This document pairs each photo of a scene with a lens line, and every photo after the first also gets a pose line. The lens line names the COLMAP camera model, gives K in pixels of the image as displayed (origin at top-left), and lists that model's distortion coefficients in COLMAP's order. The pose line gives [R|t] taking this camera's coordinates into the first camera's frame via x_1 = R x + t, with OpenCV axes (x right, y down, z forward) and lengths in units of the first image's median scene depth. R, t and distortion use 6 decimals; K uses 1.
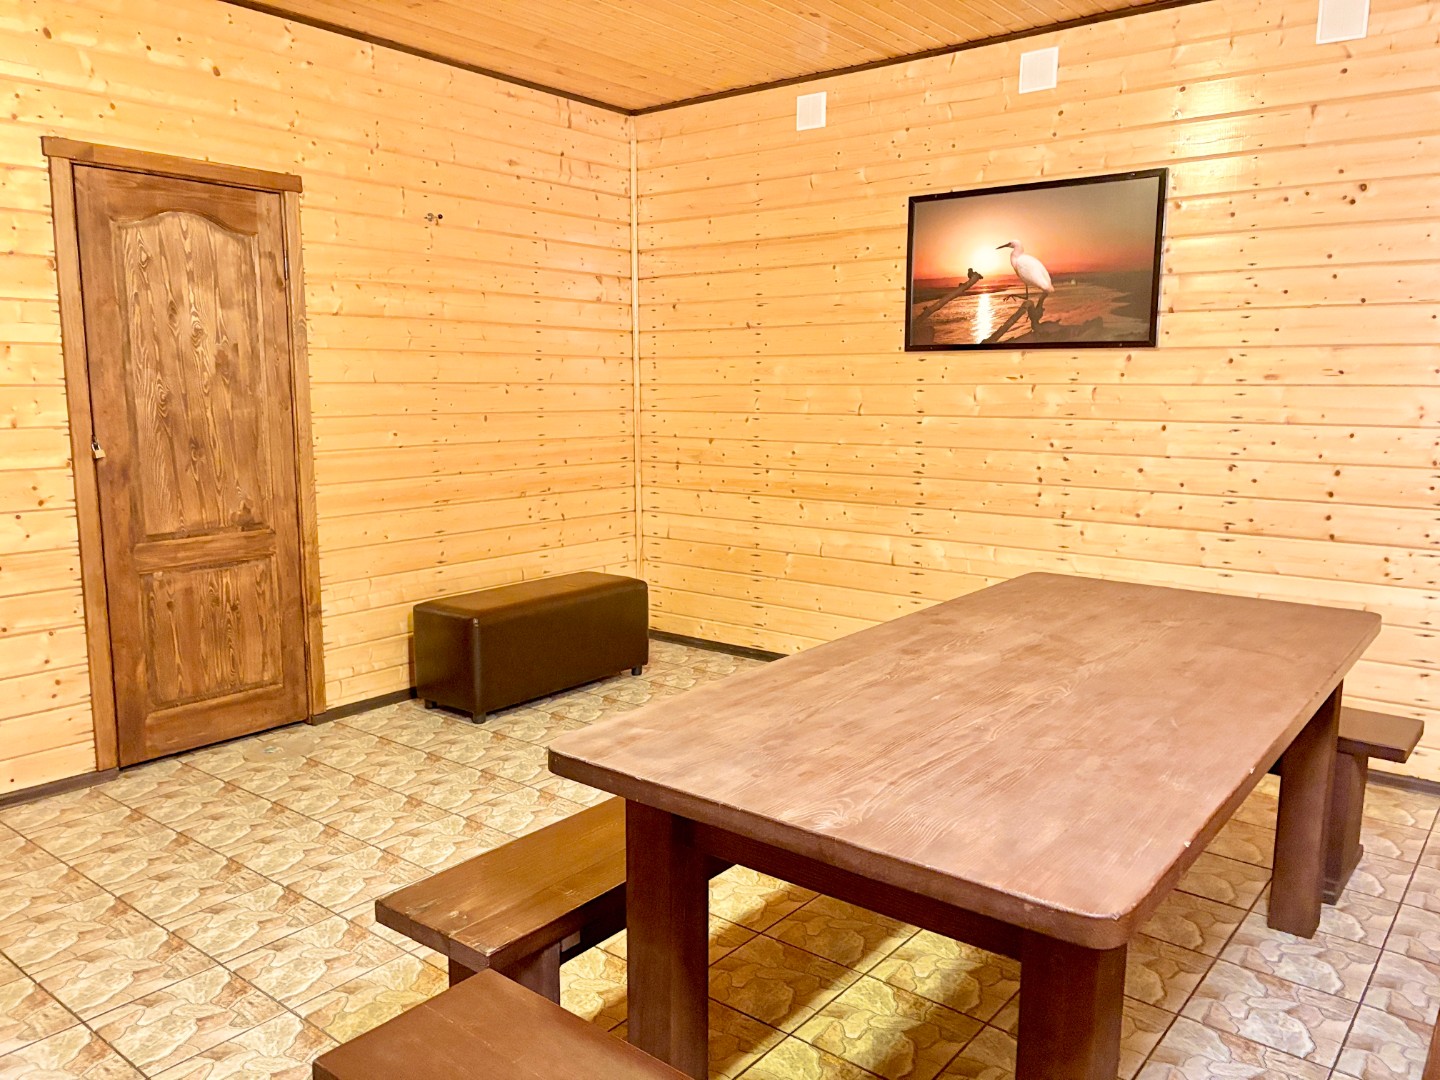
lens RADIAL K [[1091.6, 0, 719.3], [0, 1091.6, 541.6], [0, 0, 1]] dist [0.046863, -0.050403]
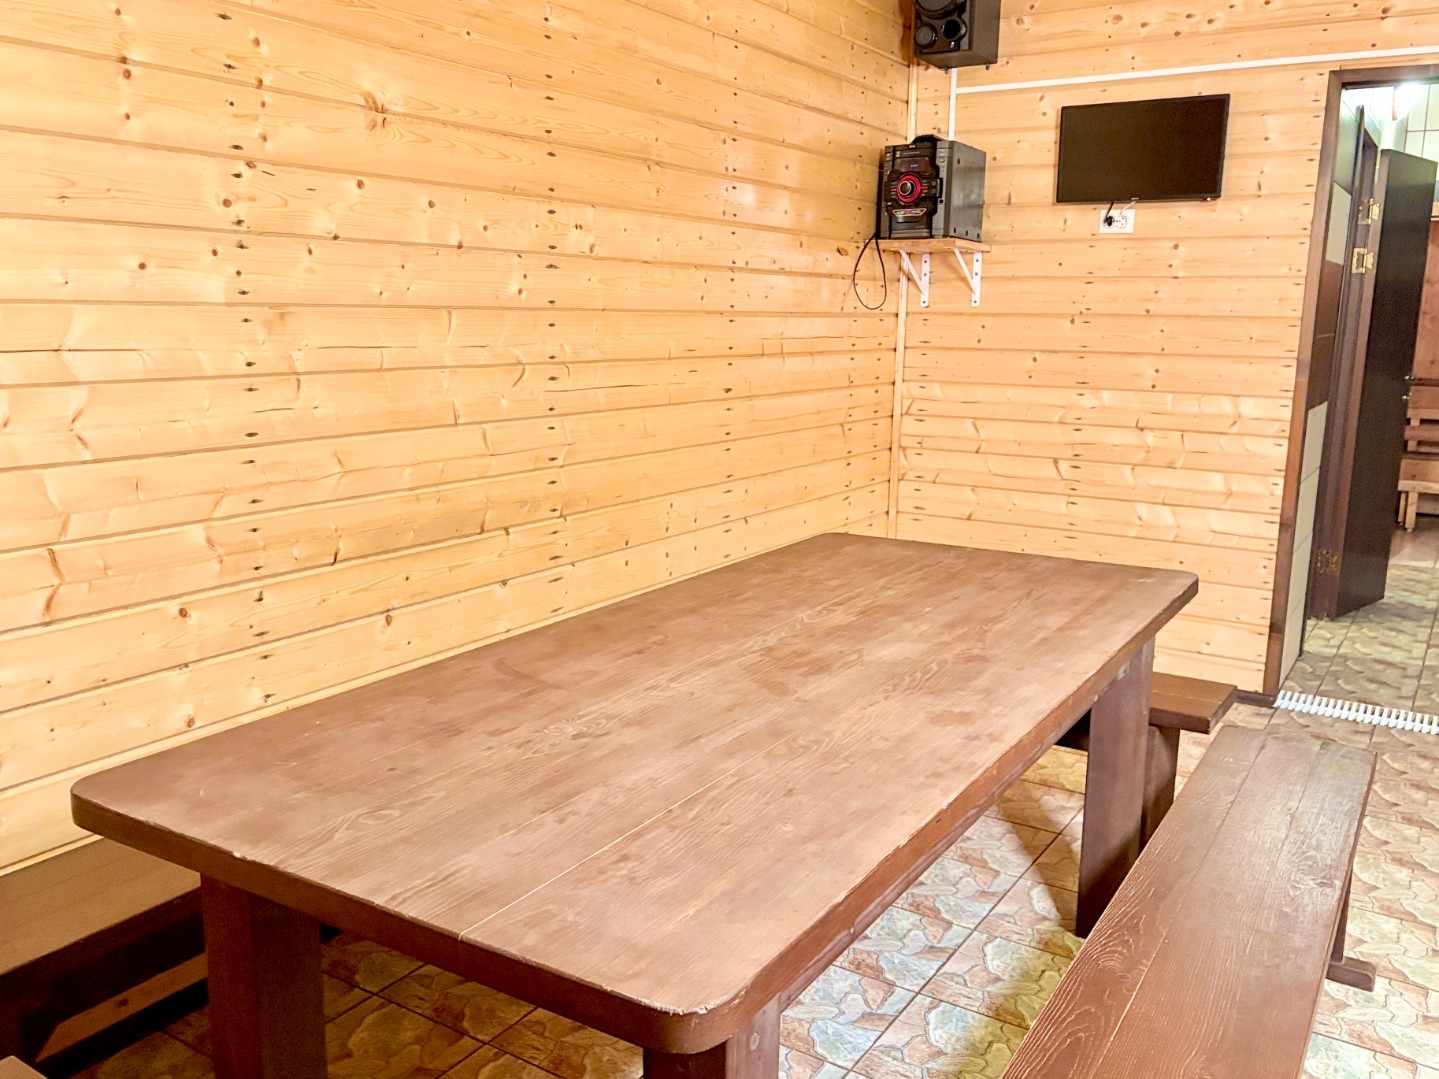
lens RADIAL K [[1208.8, 0, 715.7], [0, 1208.8, 533.5], [0, 0, 1]] dist [0.049991, -0.060387]
pose [[-0.994991, 0.004629, -0.099859, 0.275274], [-0.028290, 0.945054, 0.325689, -0.159397], [0.095880, 0.326883, -0.940189, 1.092197]]
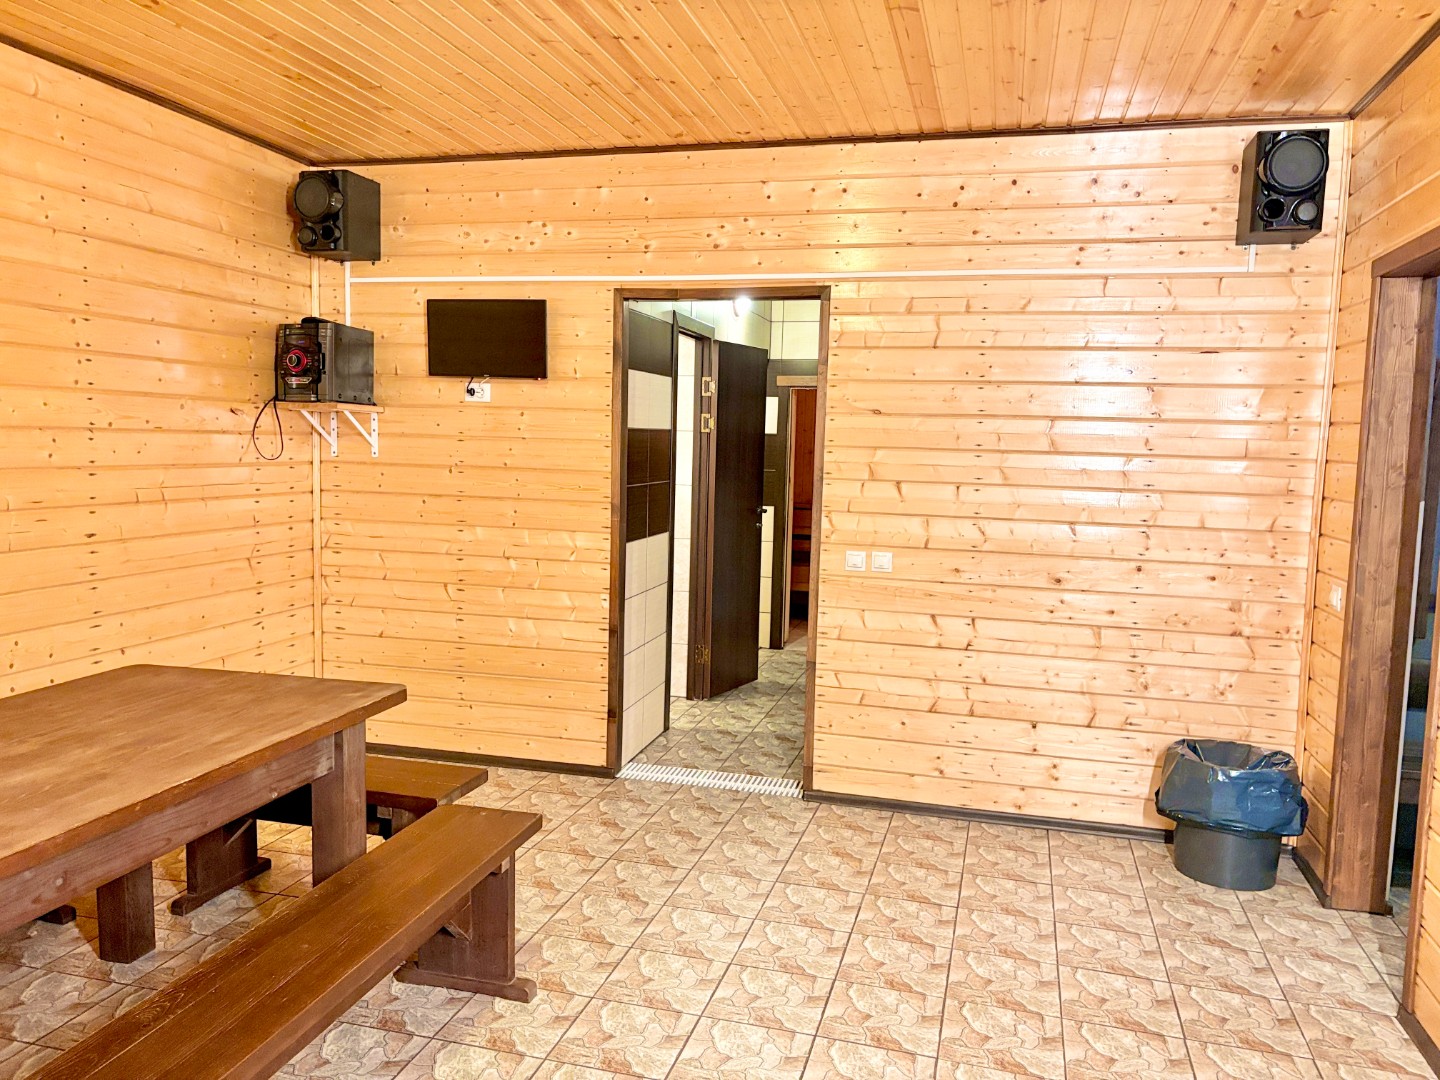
lens RADIAL K [[1091.6, 0, 719.3], [0, 1091.6, 541.6], [0, 0, 1]] dist [0.046863, -0.050403]
pose [[-0.917097, 0.014783, -0.398389, 0.036783], [-0.084338, 0.969500, 0.230122, -0.224525], [0.389641, 0.244643, -0.887879, 1.246472]]
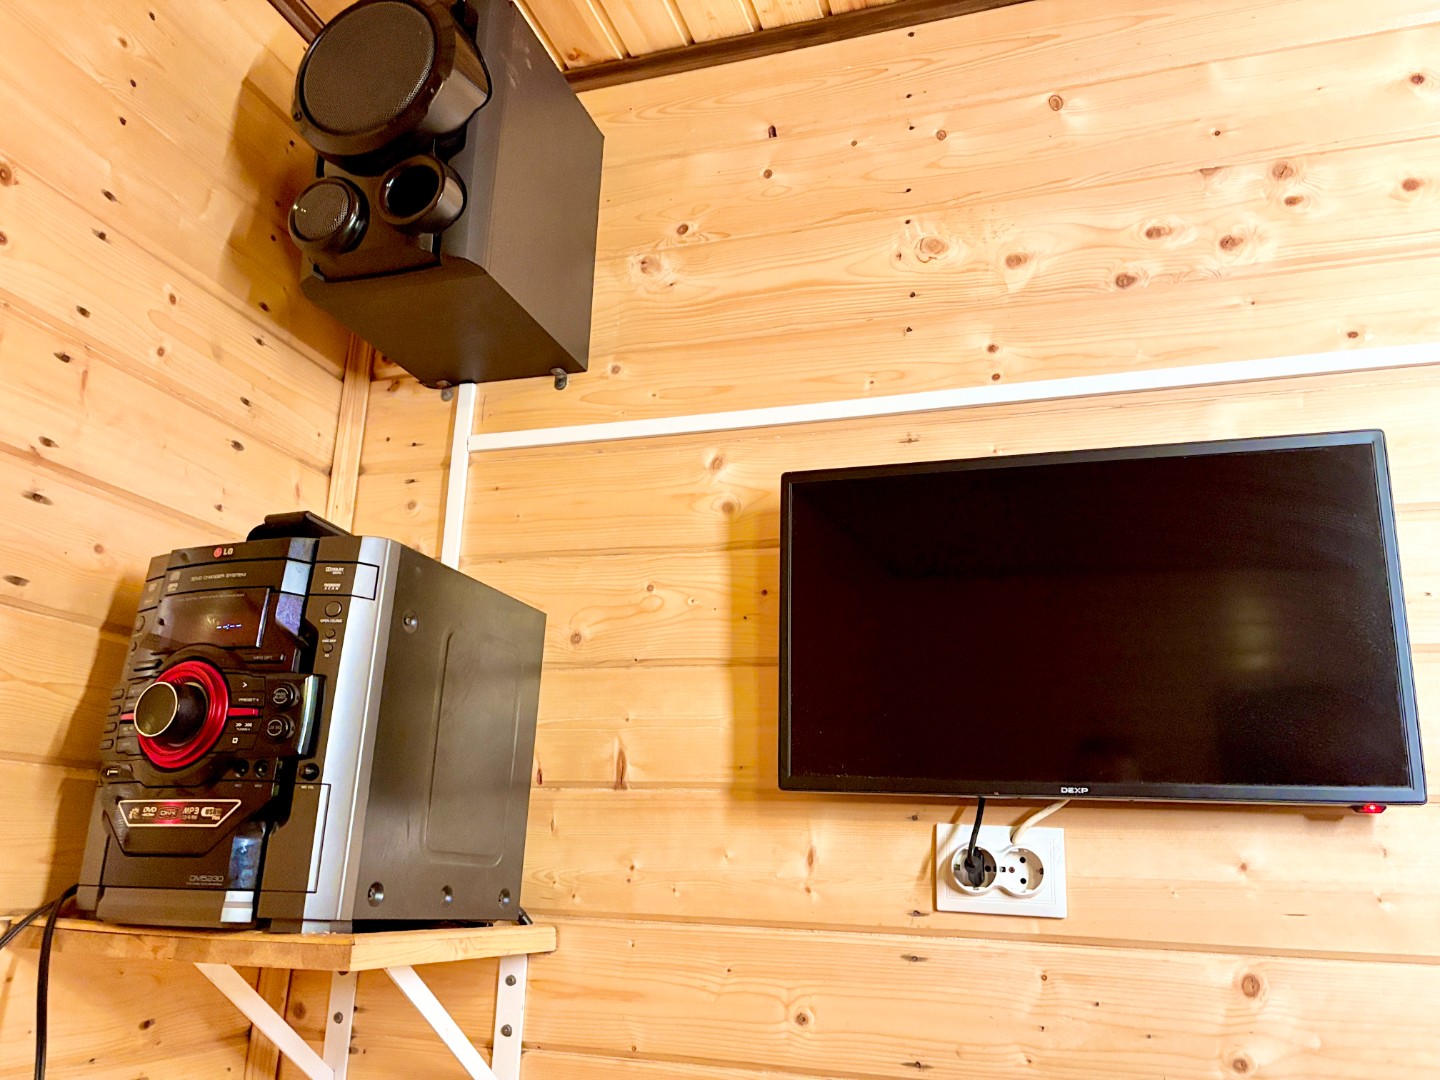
lens RADIAL K [[1097.4, 0, 720.0], [0, 1097.4, 540.0], [0, 0, 1]] dist [0.054840, -0.067353]
pose [[-0.936097, -0.126398, -0.328246, -0.047755], [-0.084615, 0.986720, -0.138653, -0.112508], [0.341412, -0.102018, -0.934361, 0.199970]]
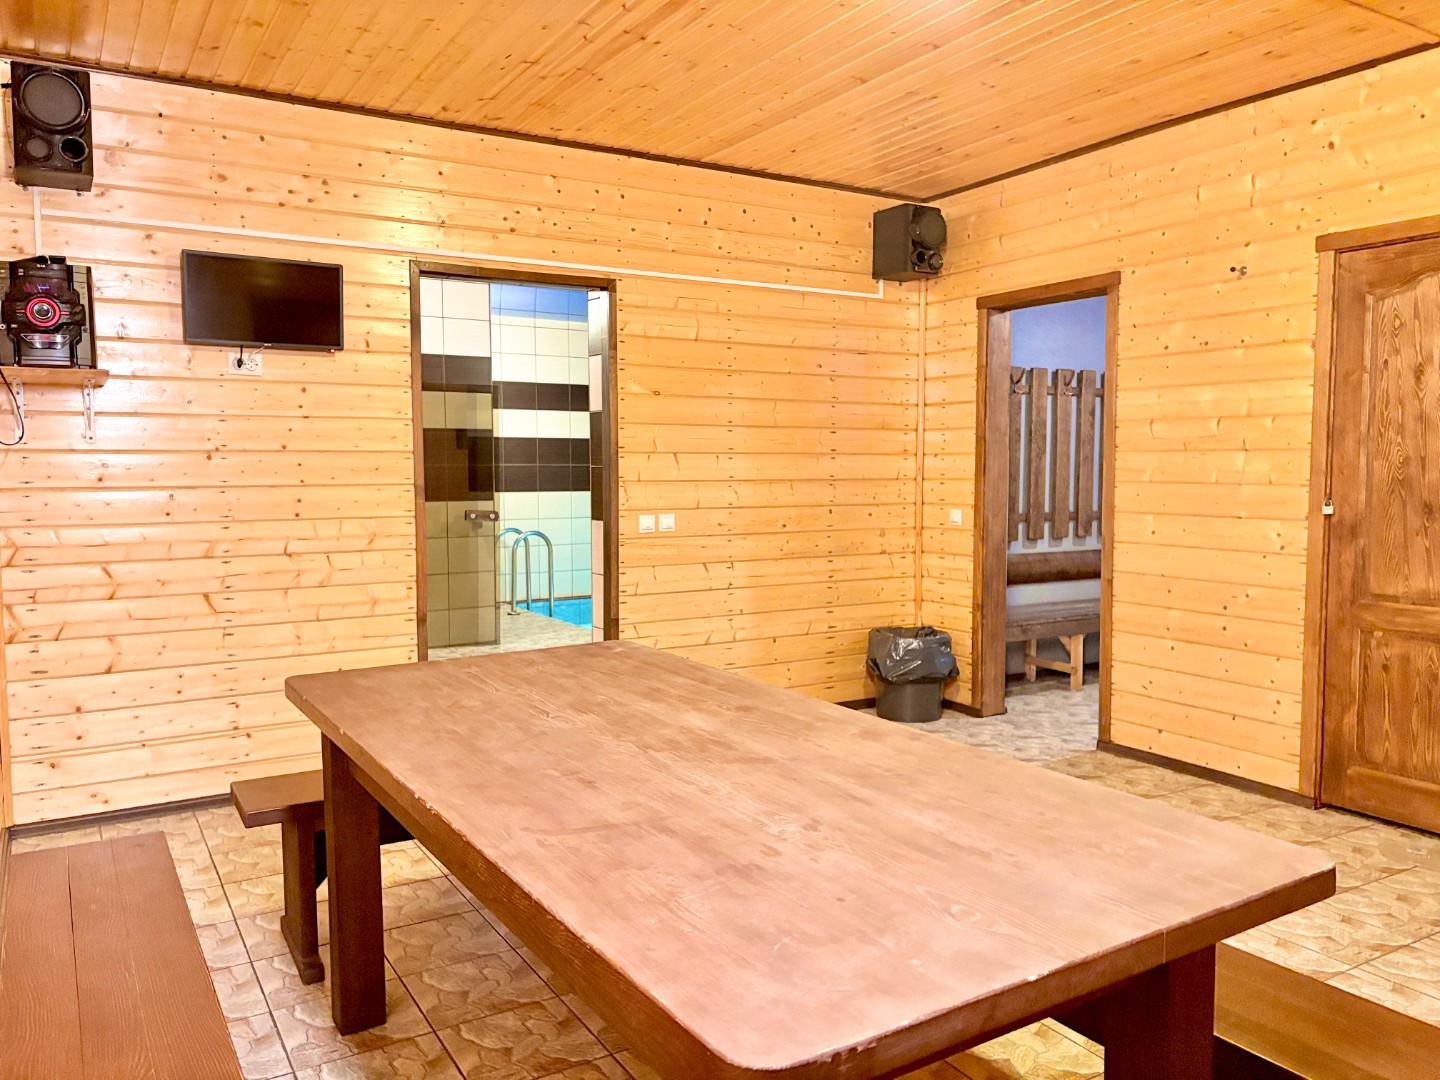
lens RADIAL K [[1097.4, 0, 720.0], [0, 1097.4, 540.0], [0, 0, 1]] dist [0.054840, -0.067353]
pose [[-0.342276, 0.066994, -0.937208, 0.671193], [-0.135951, 0.983428, 0.119948, -0.098870], [0.929712, 0.168469, -0.327496, 0.788579]]
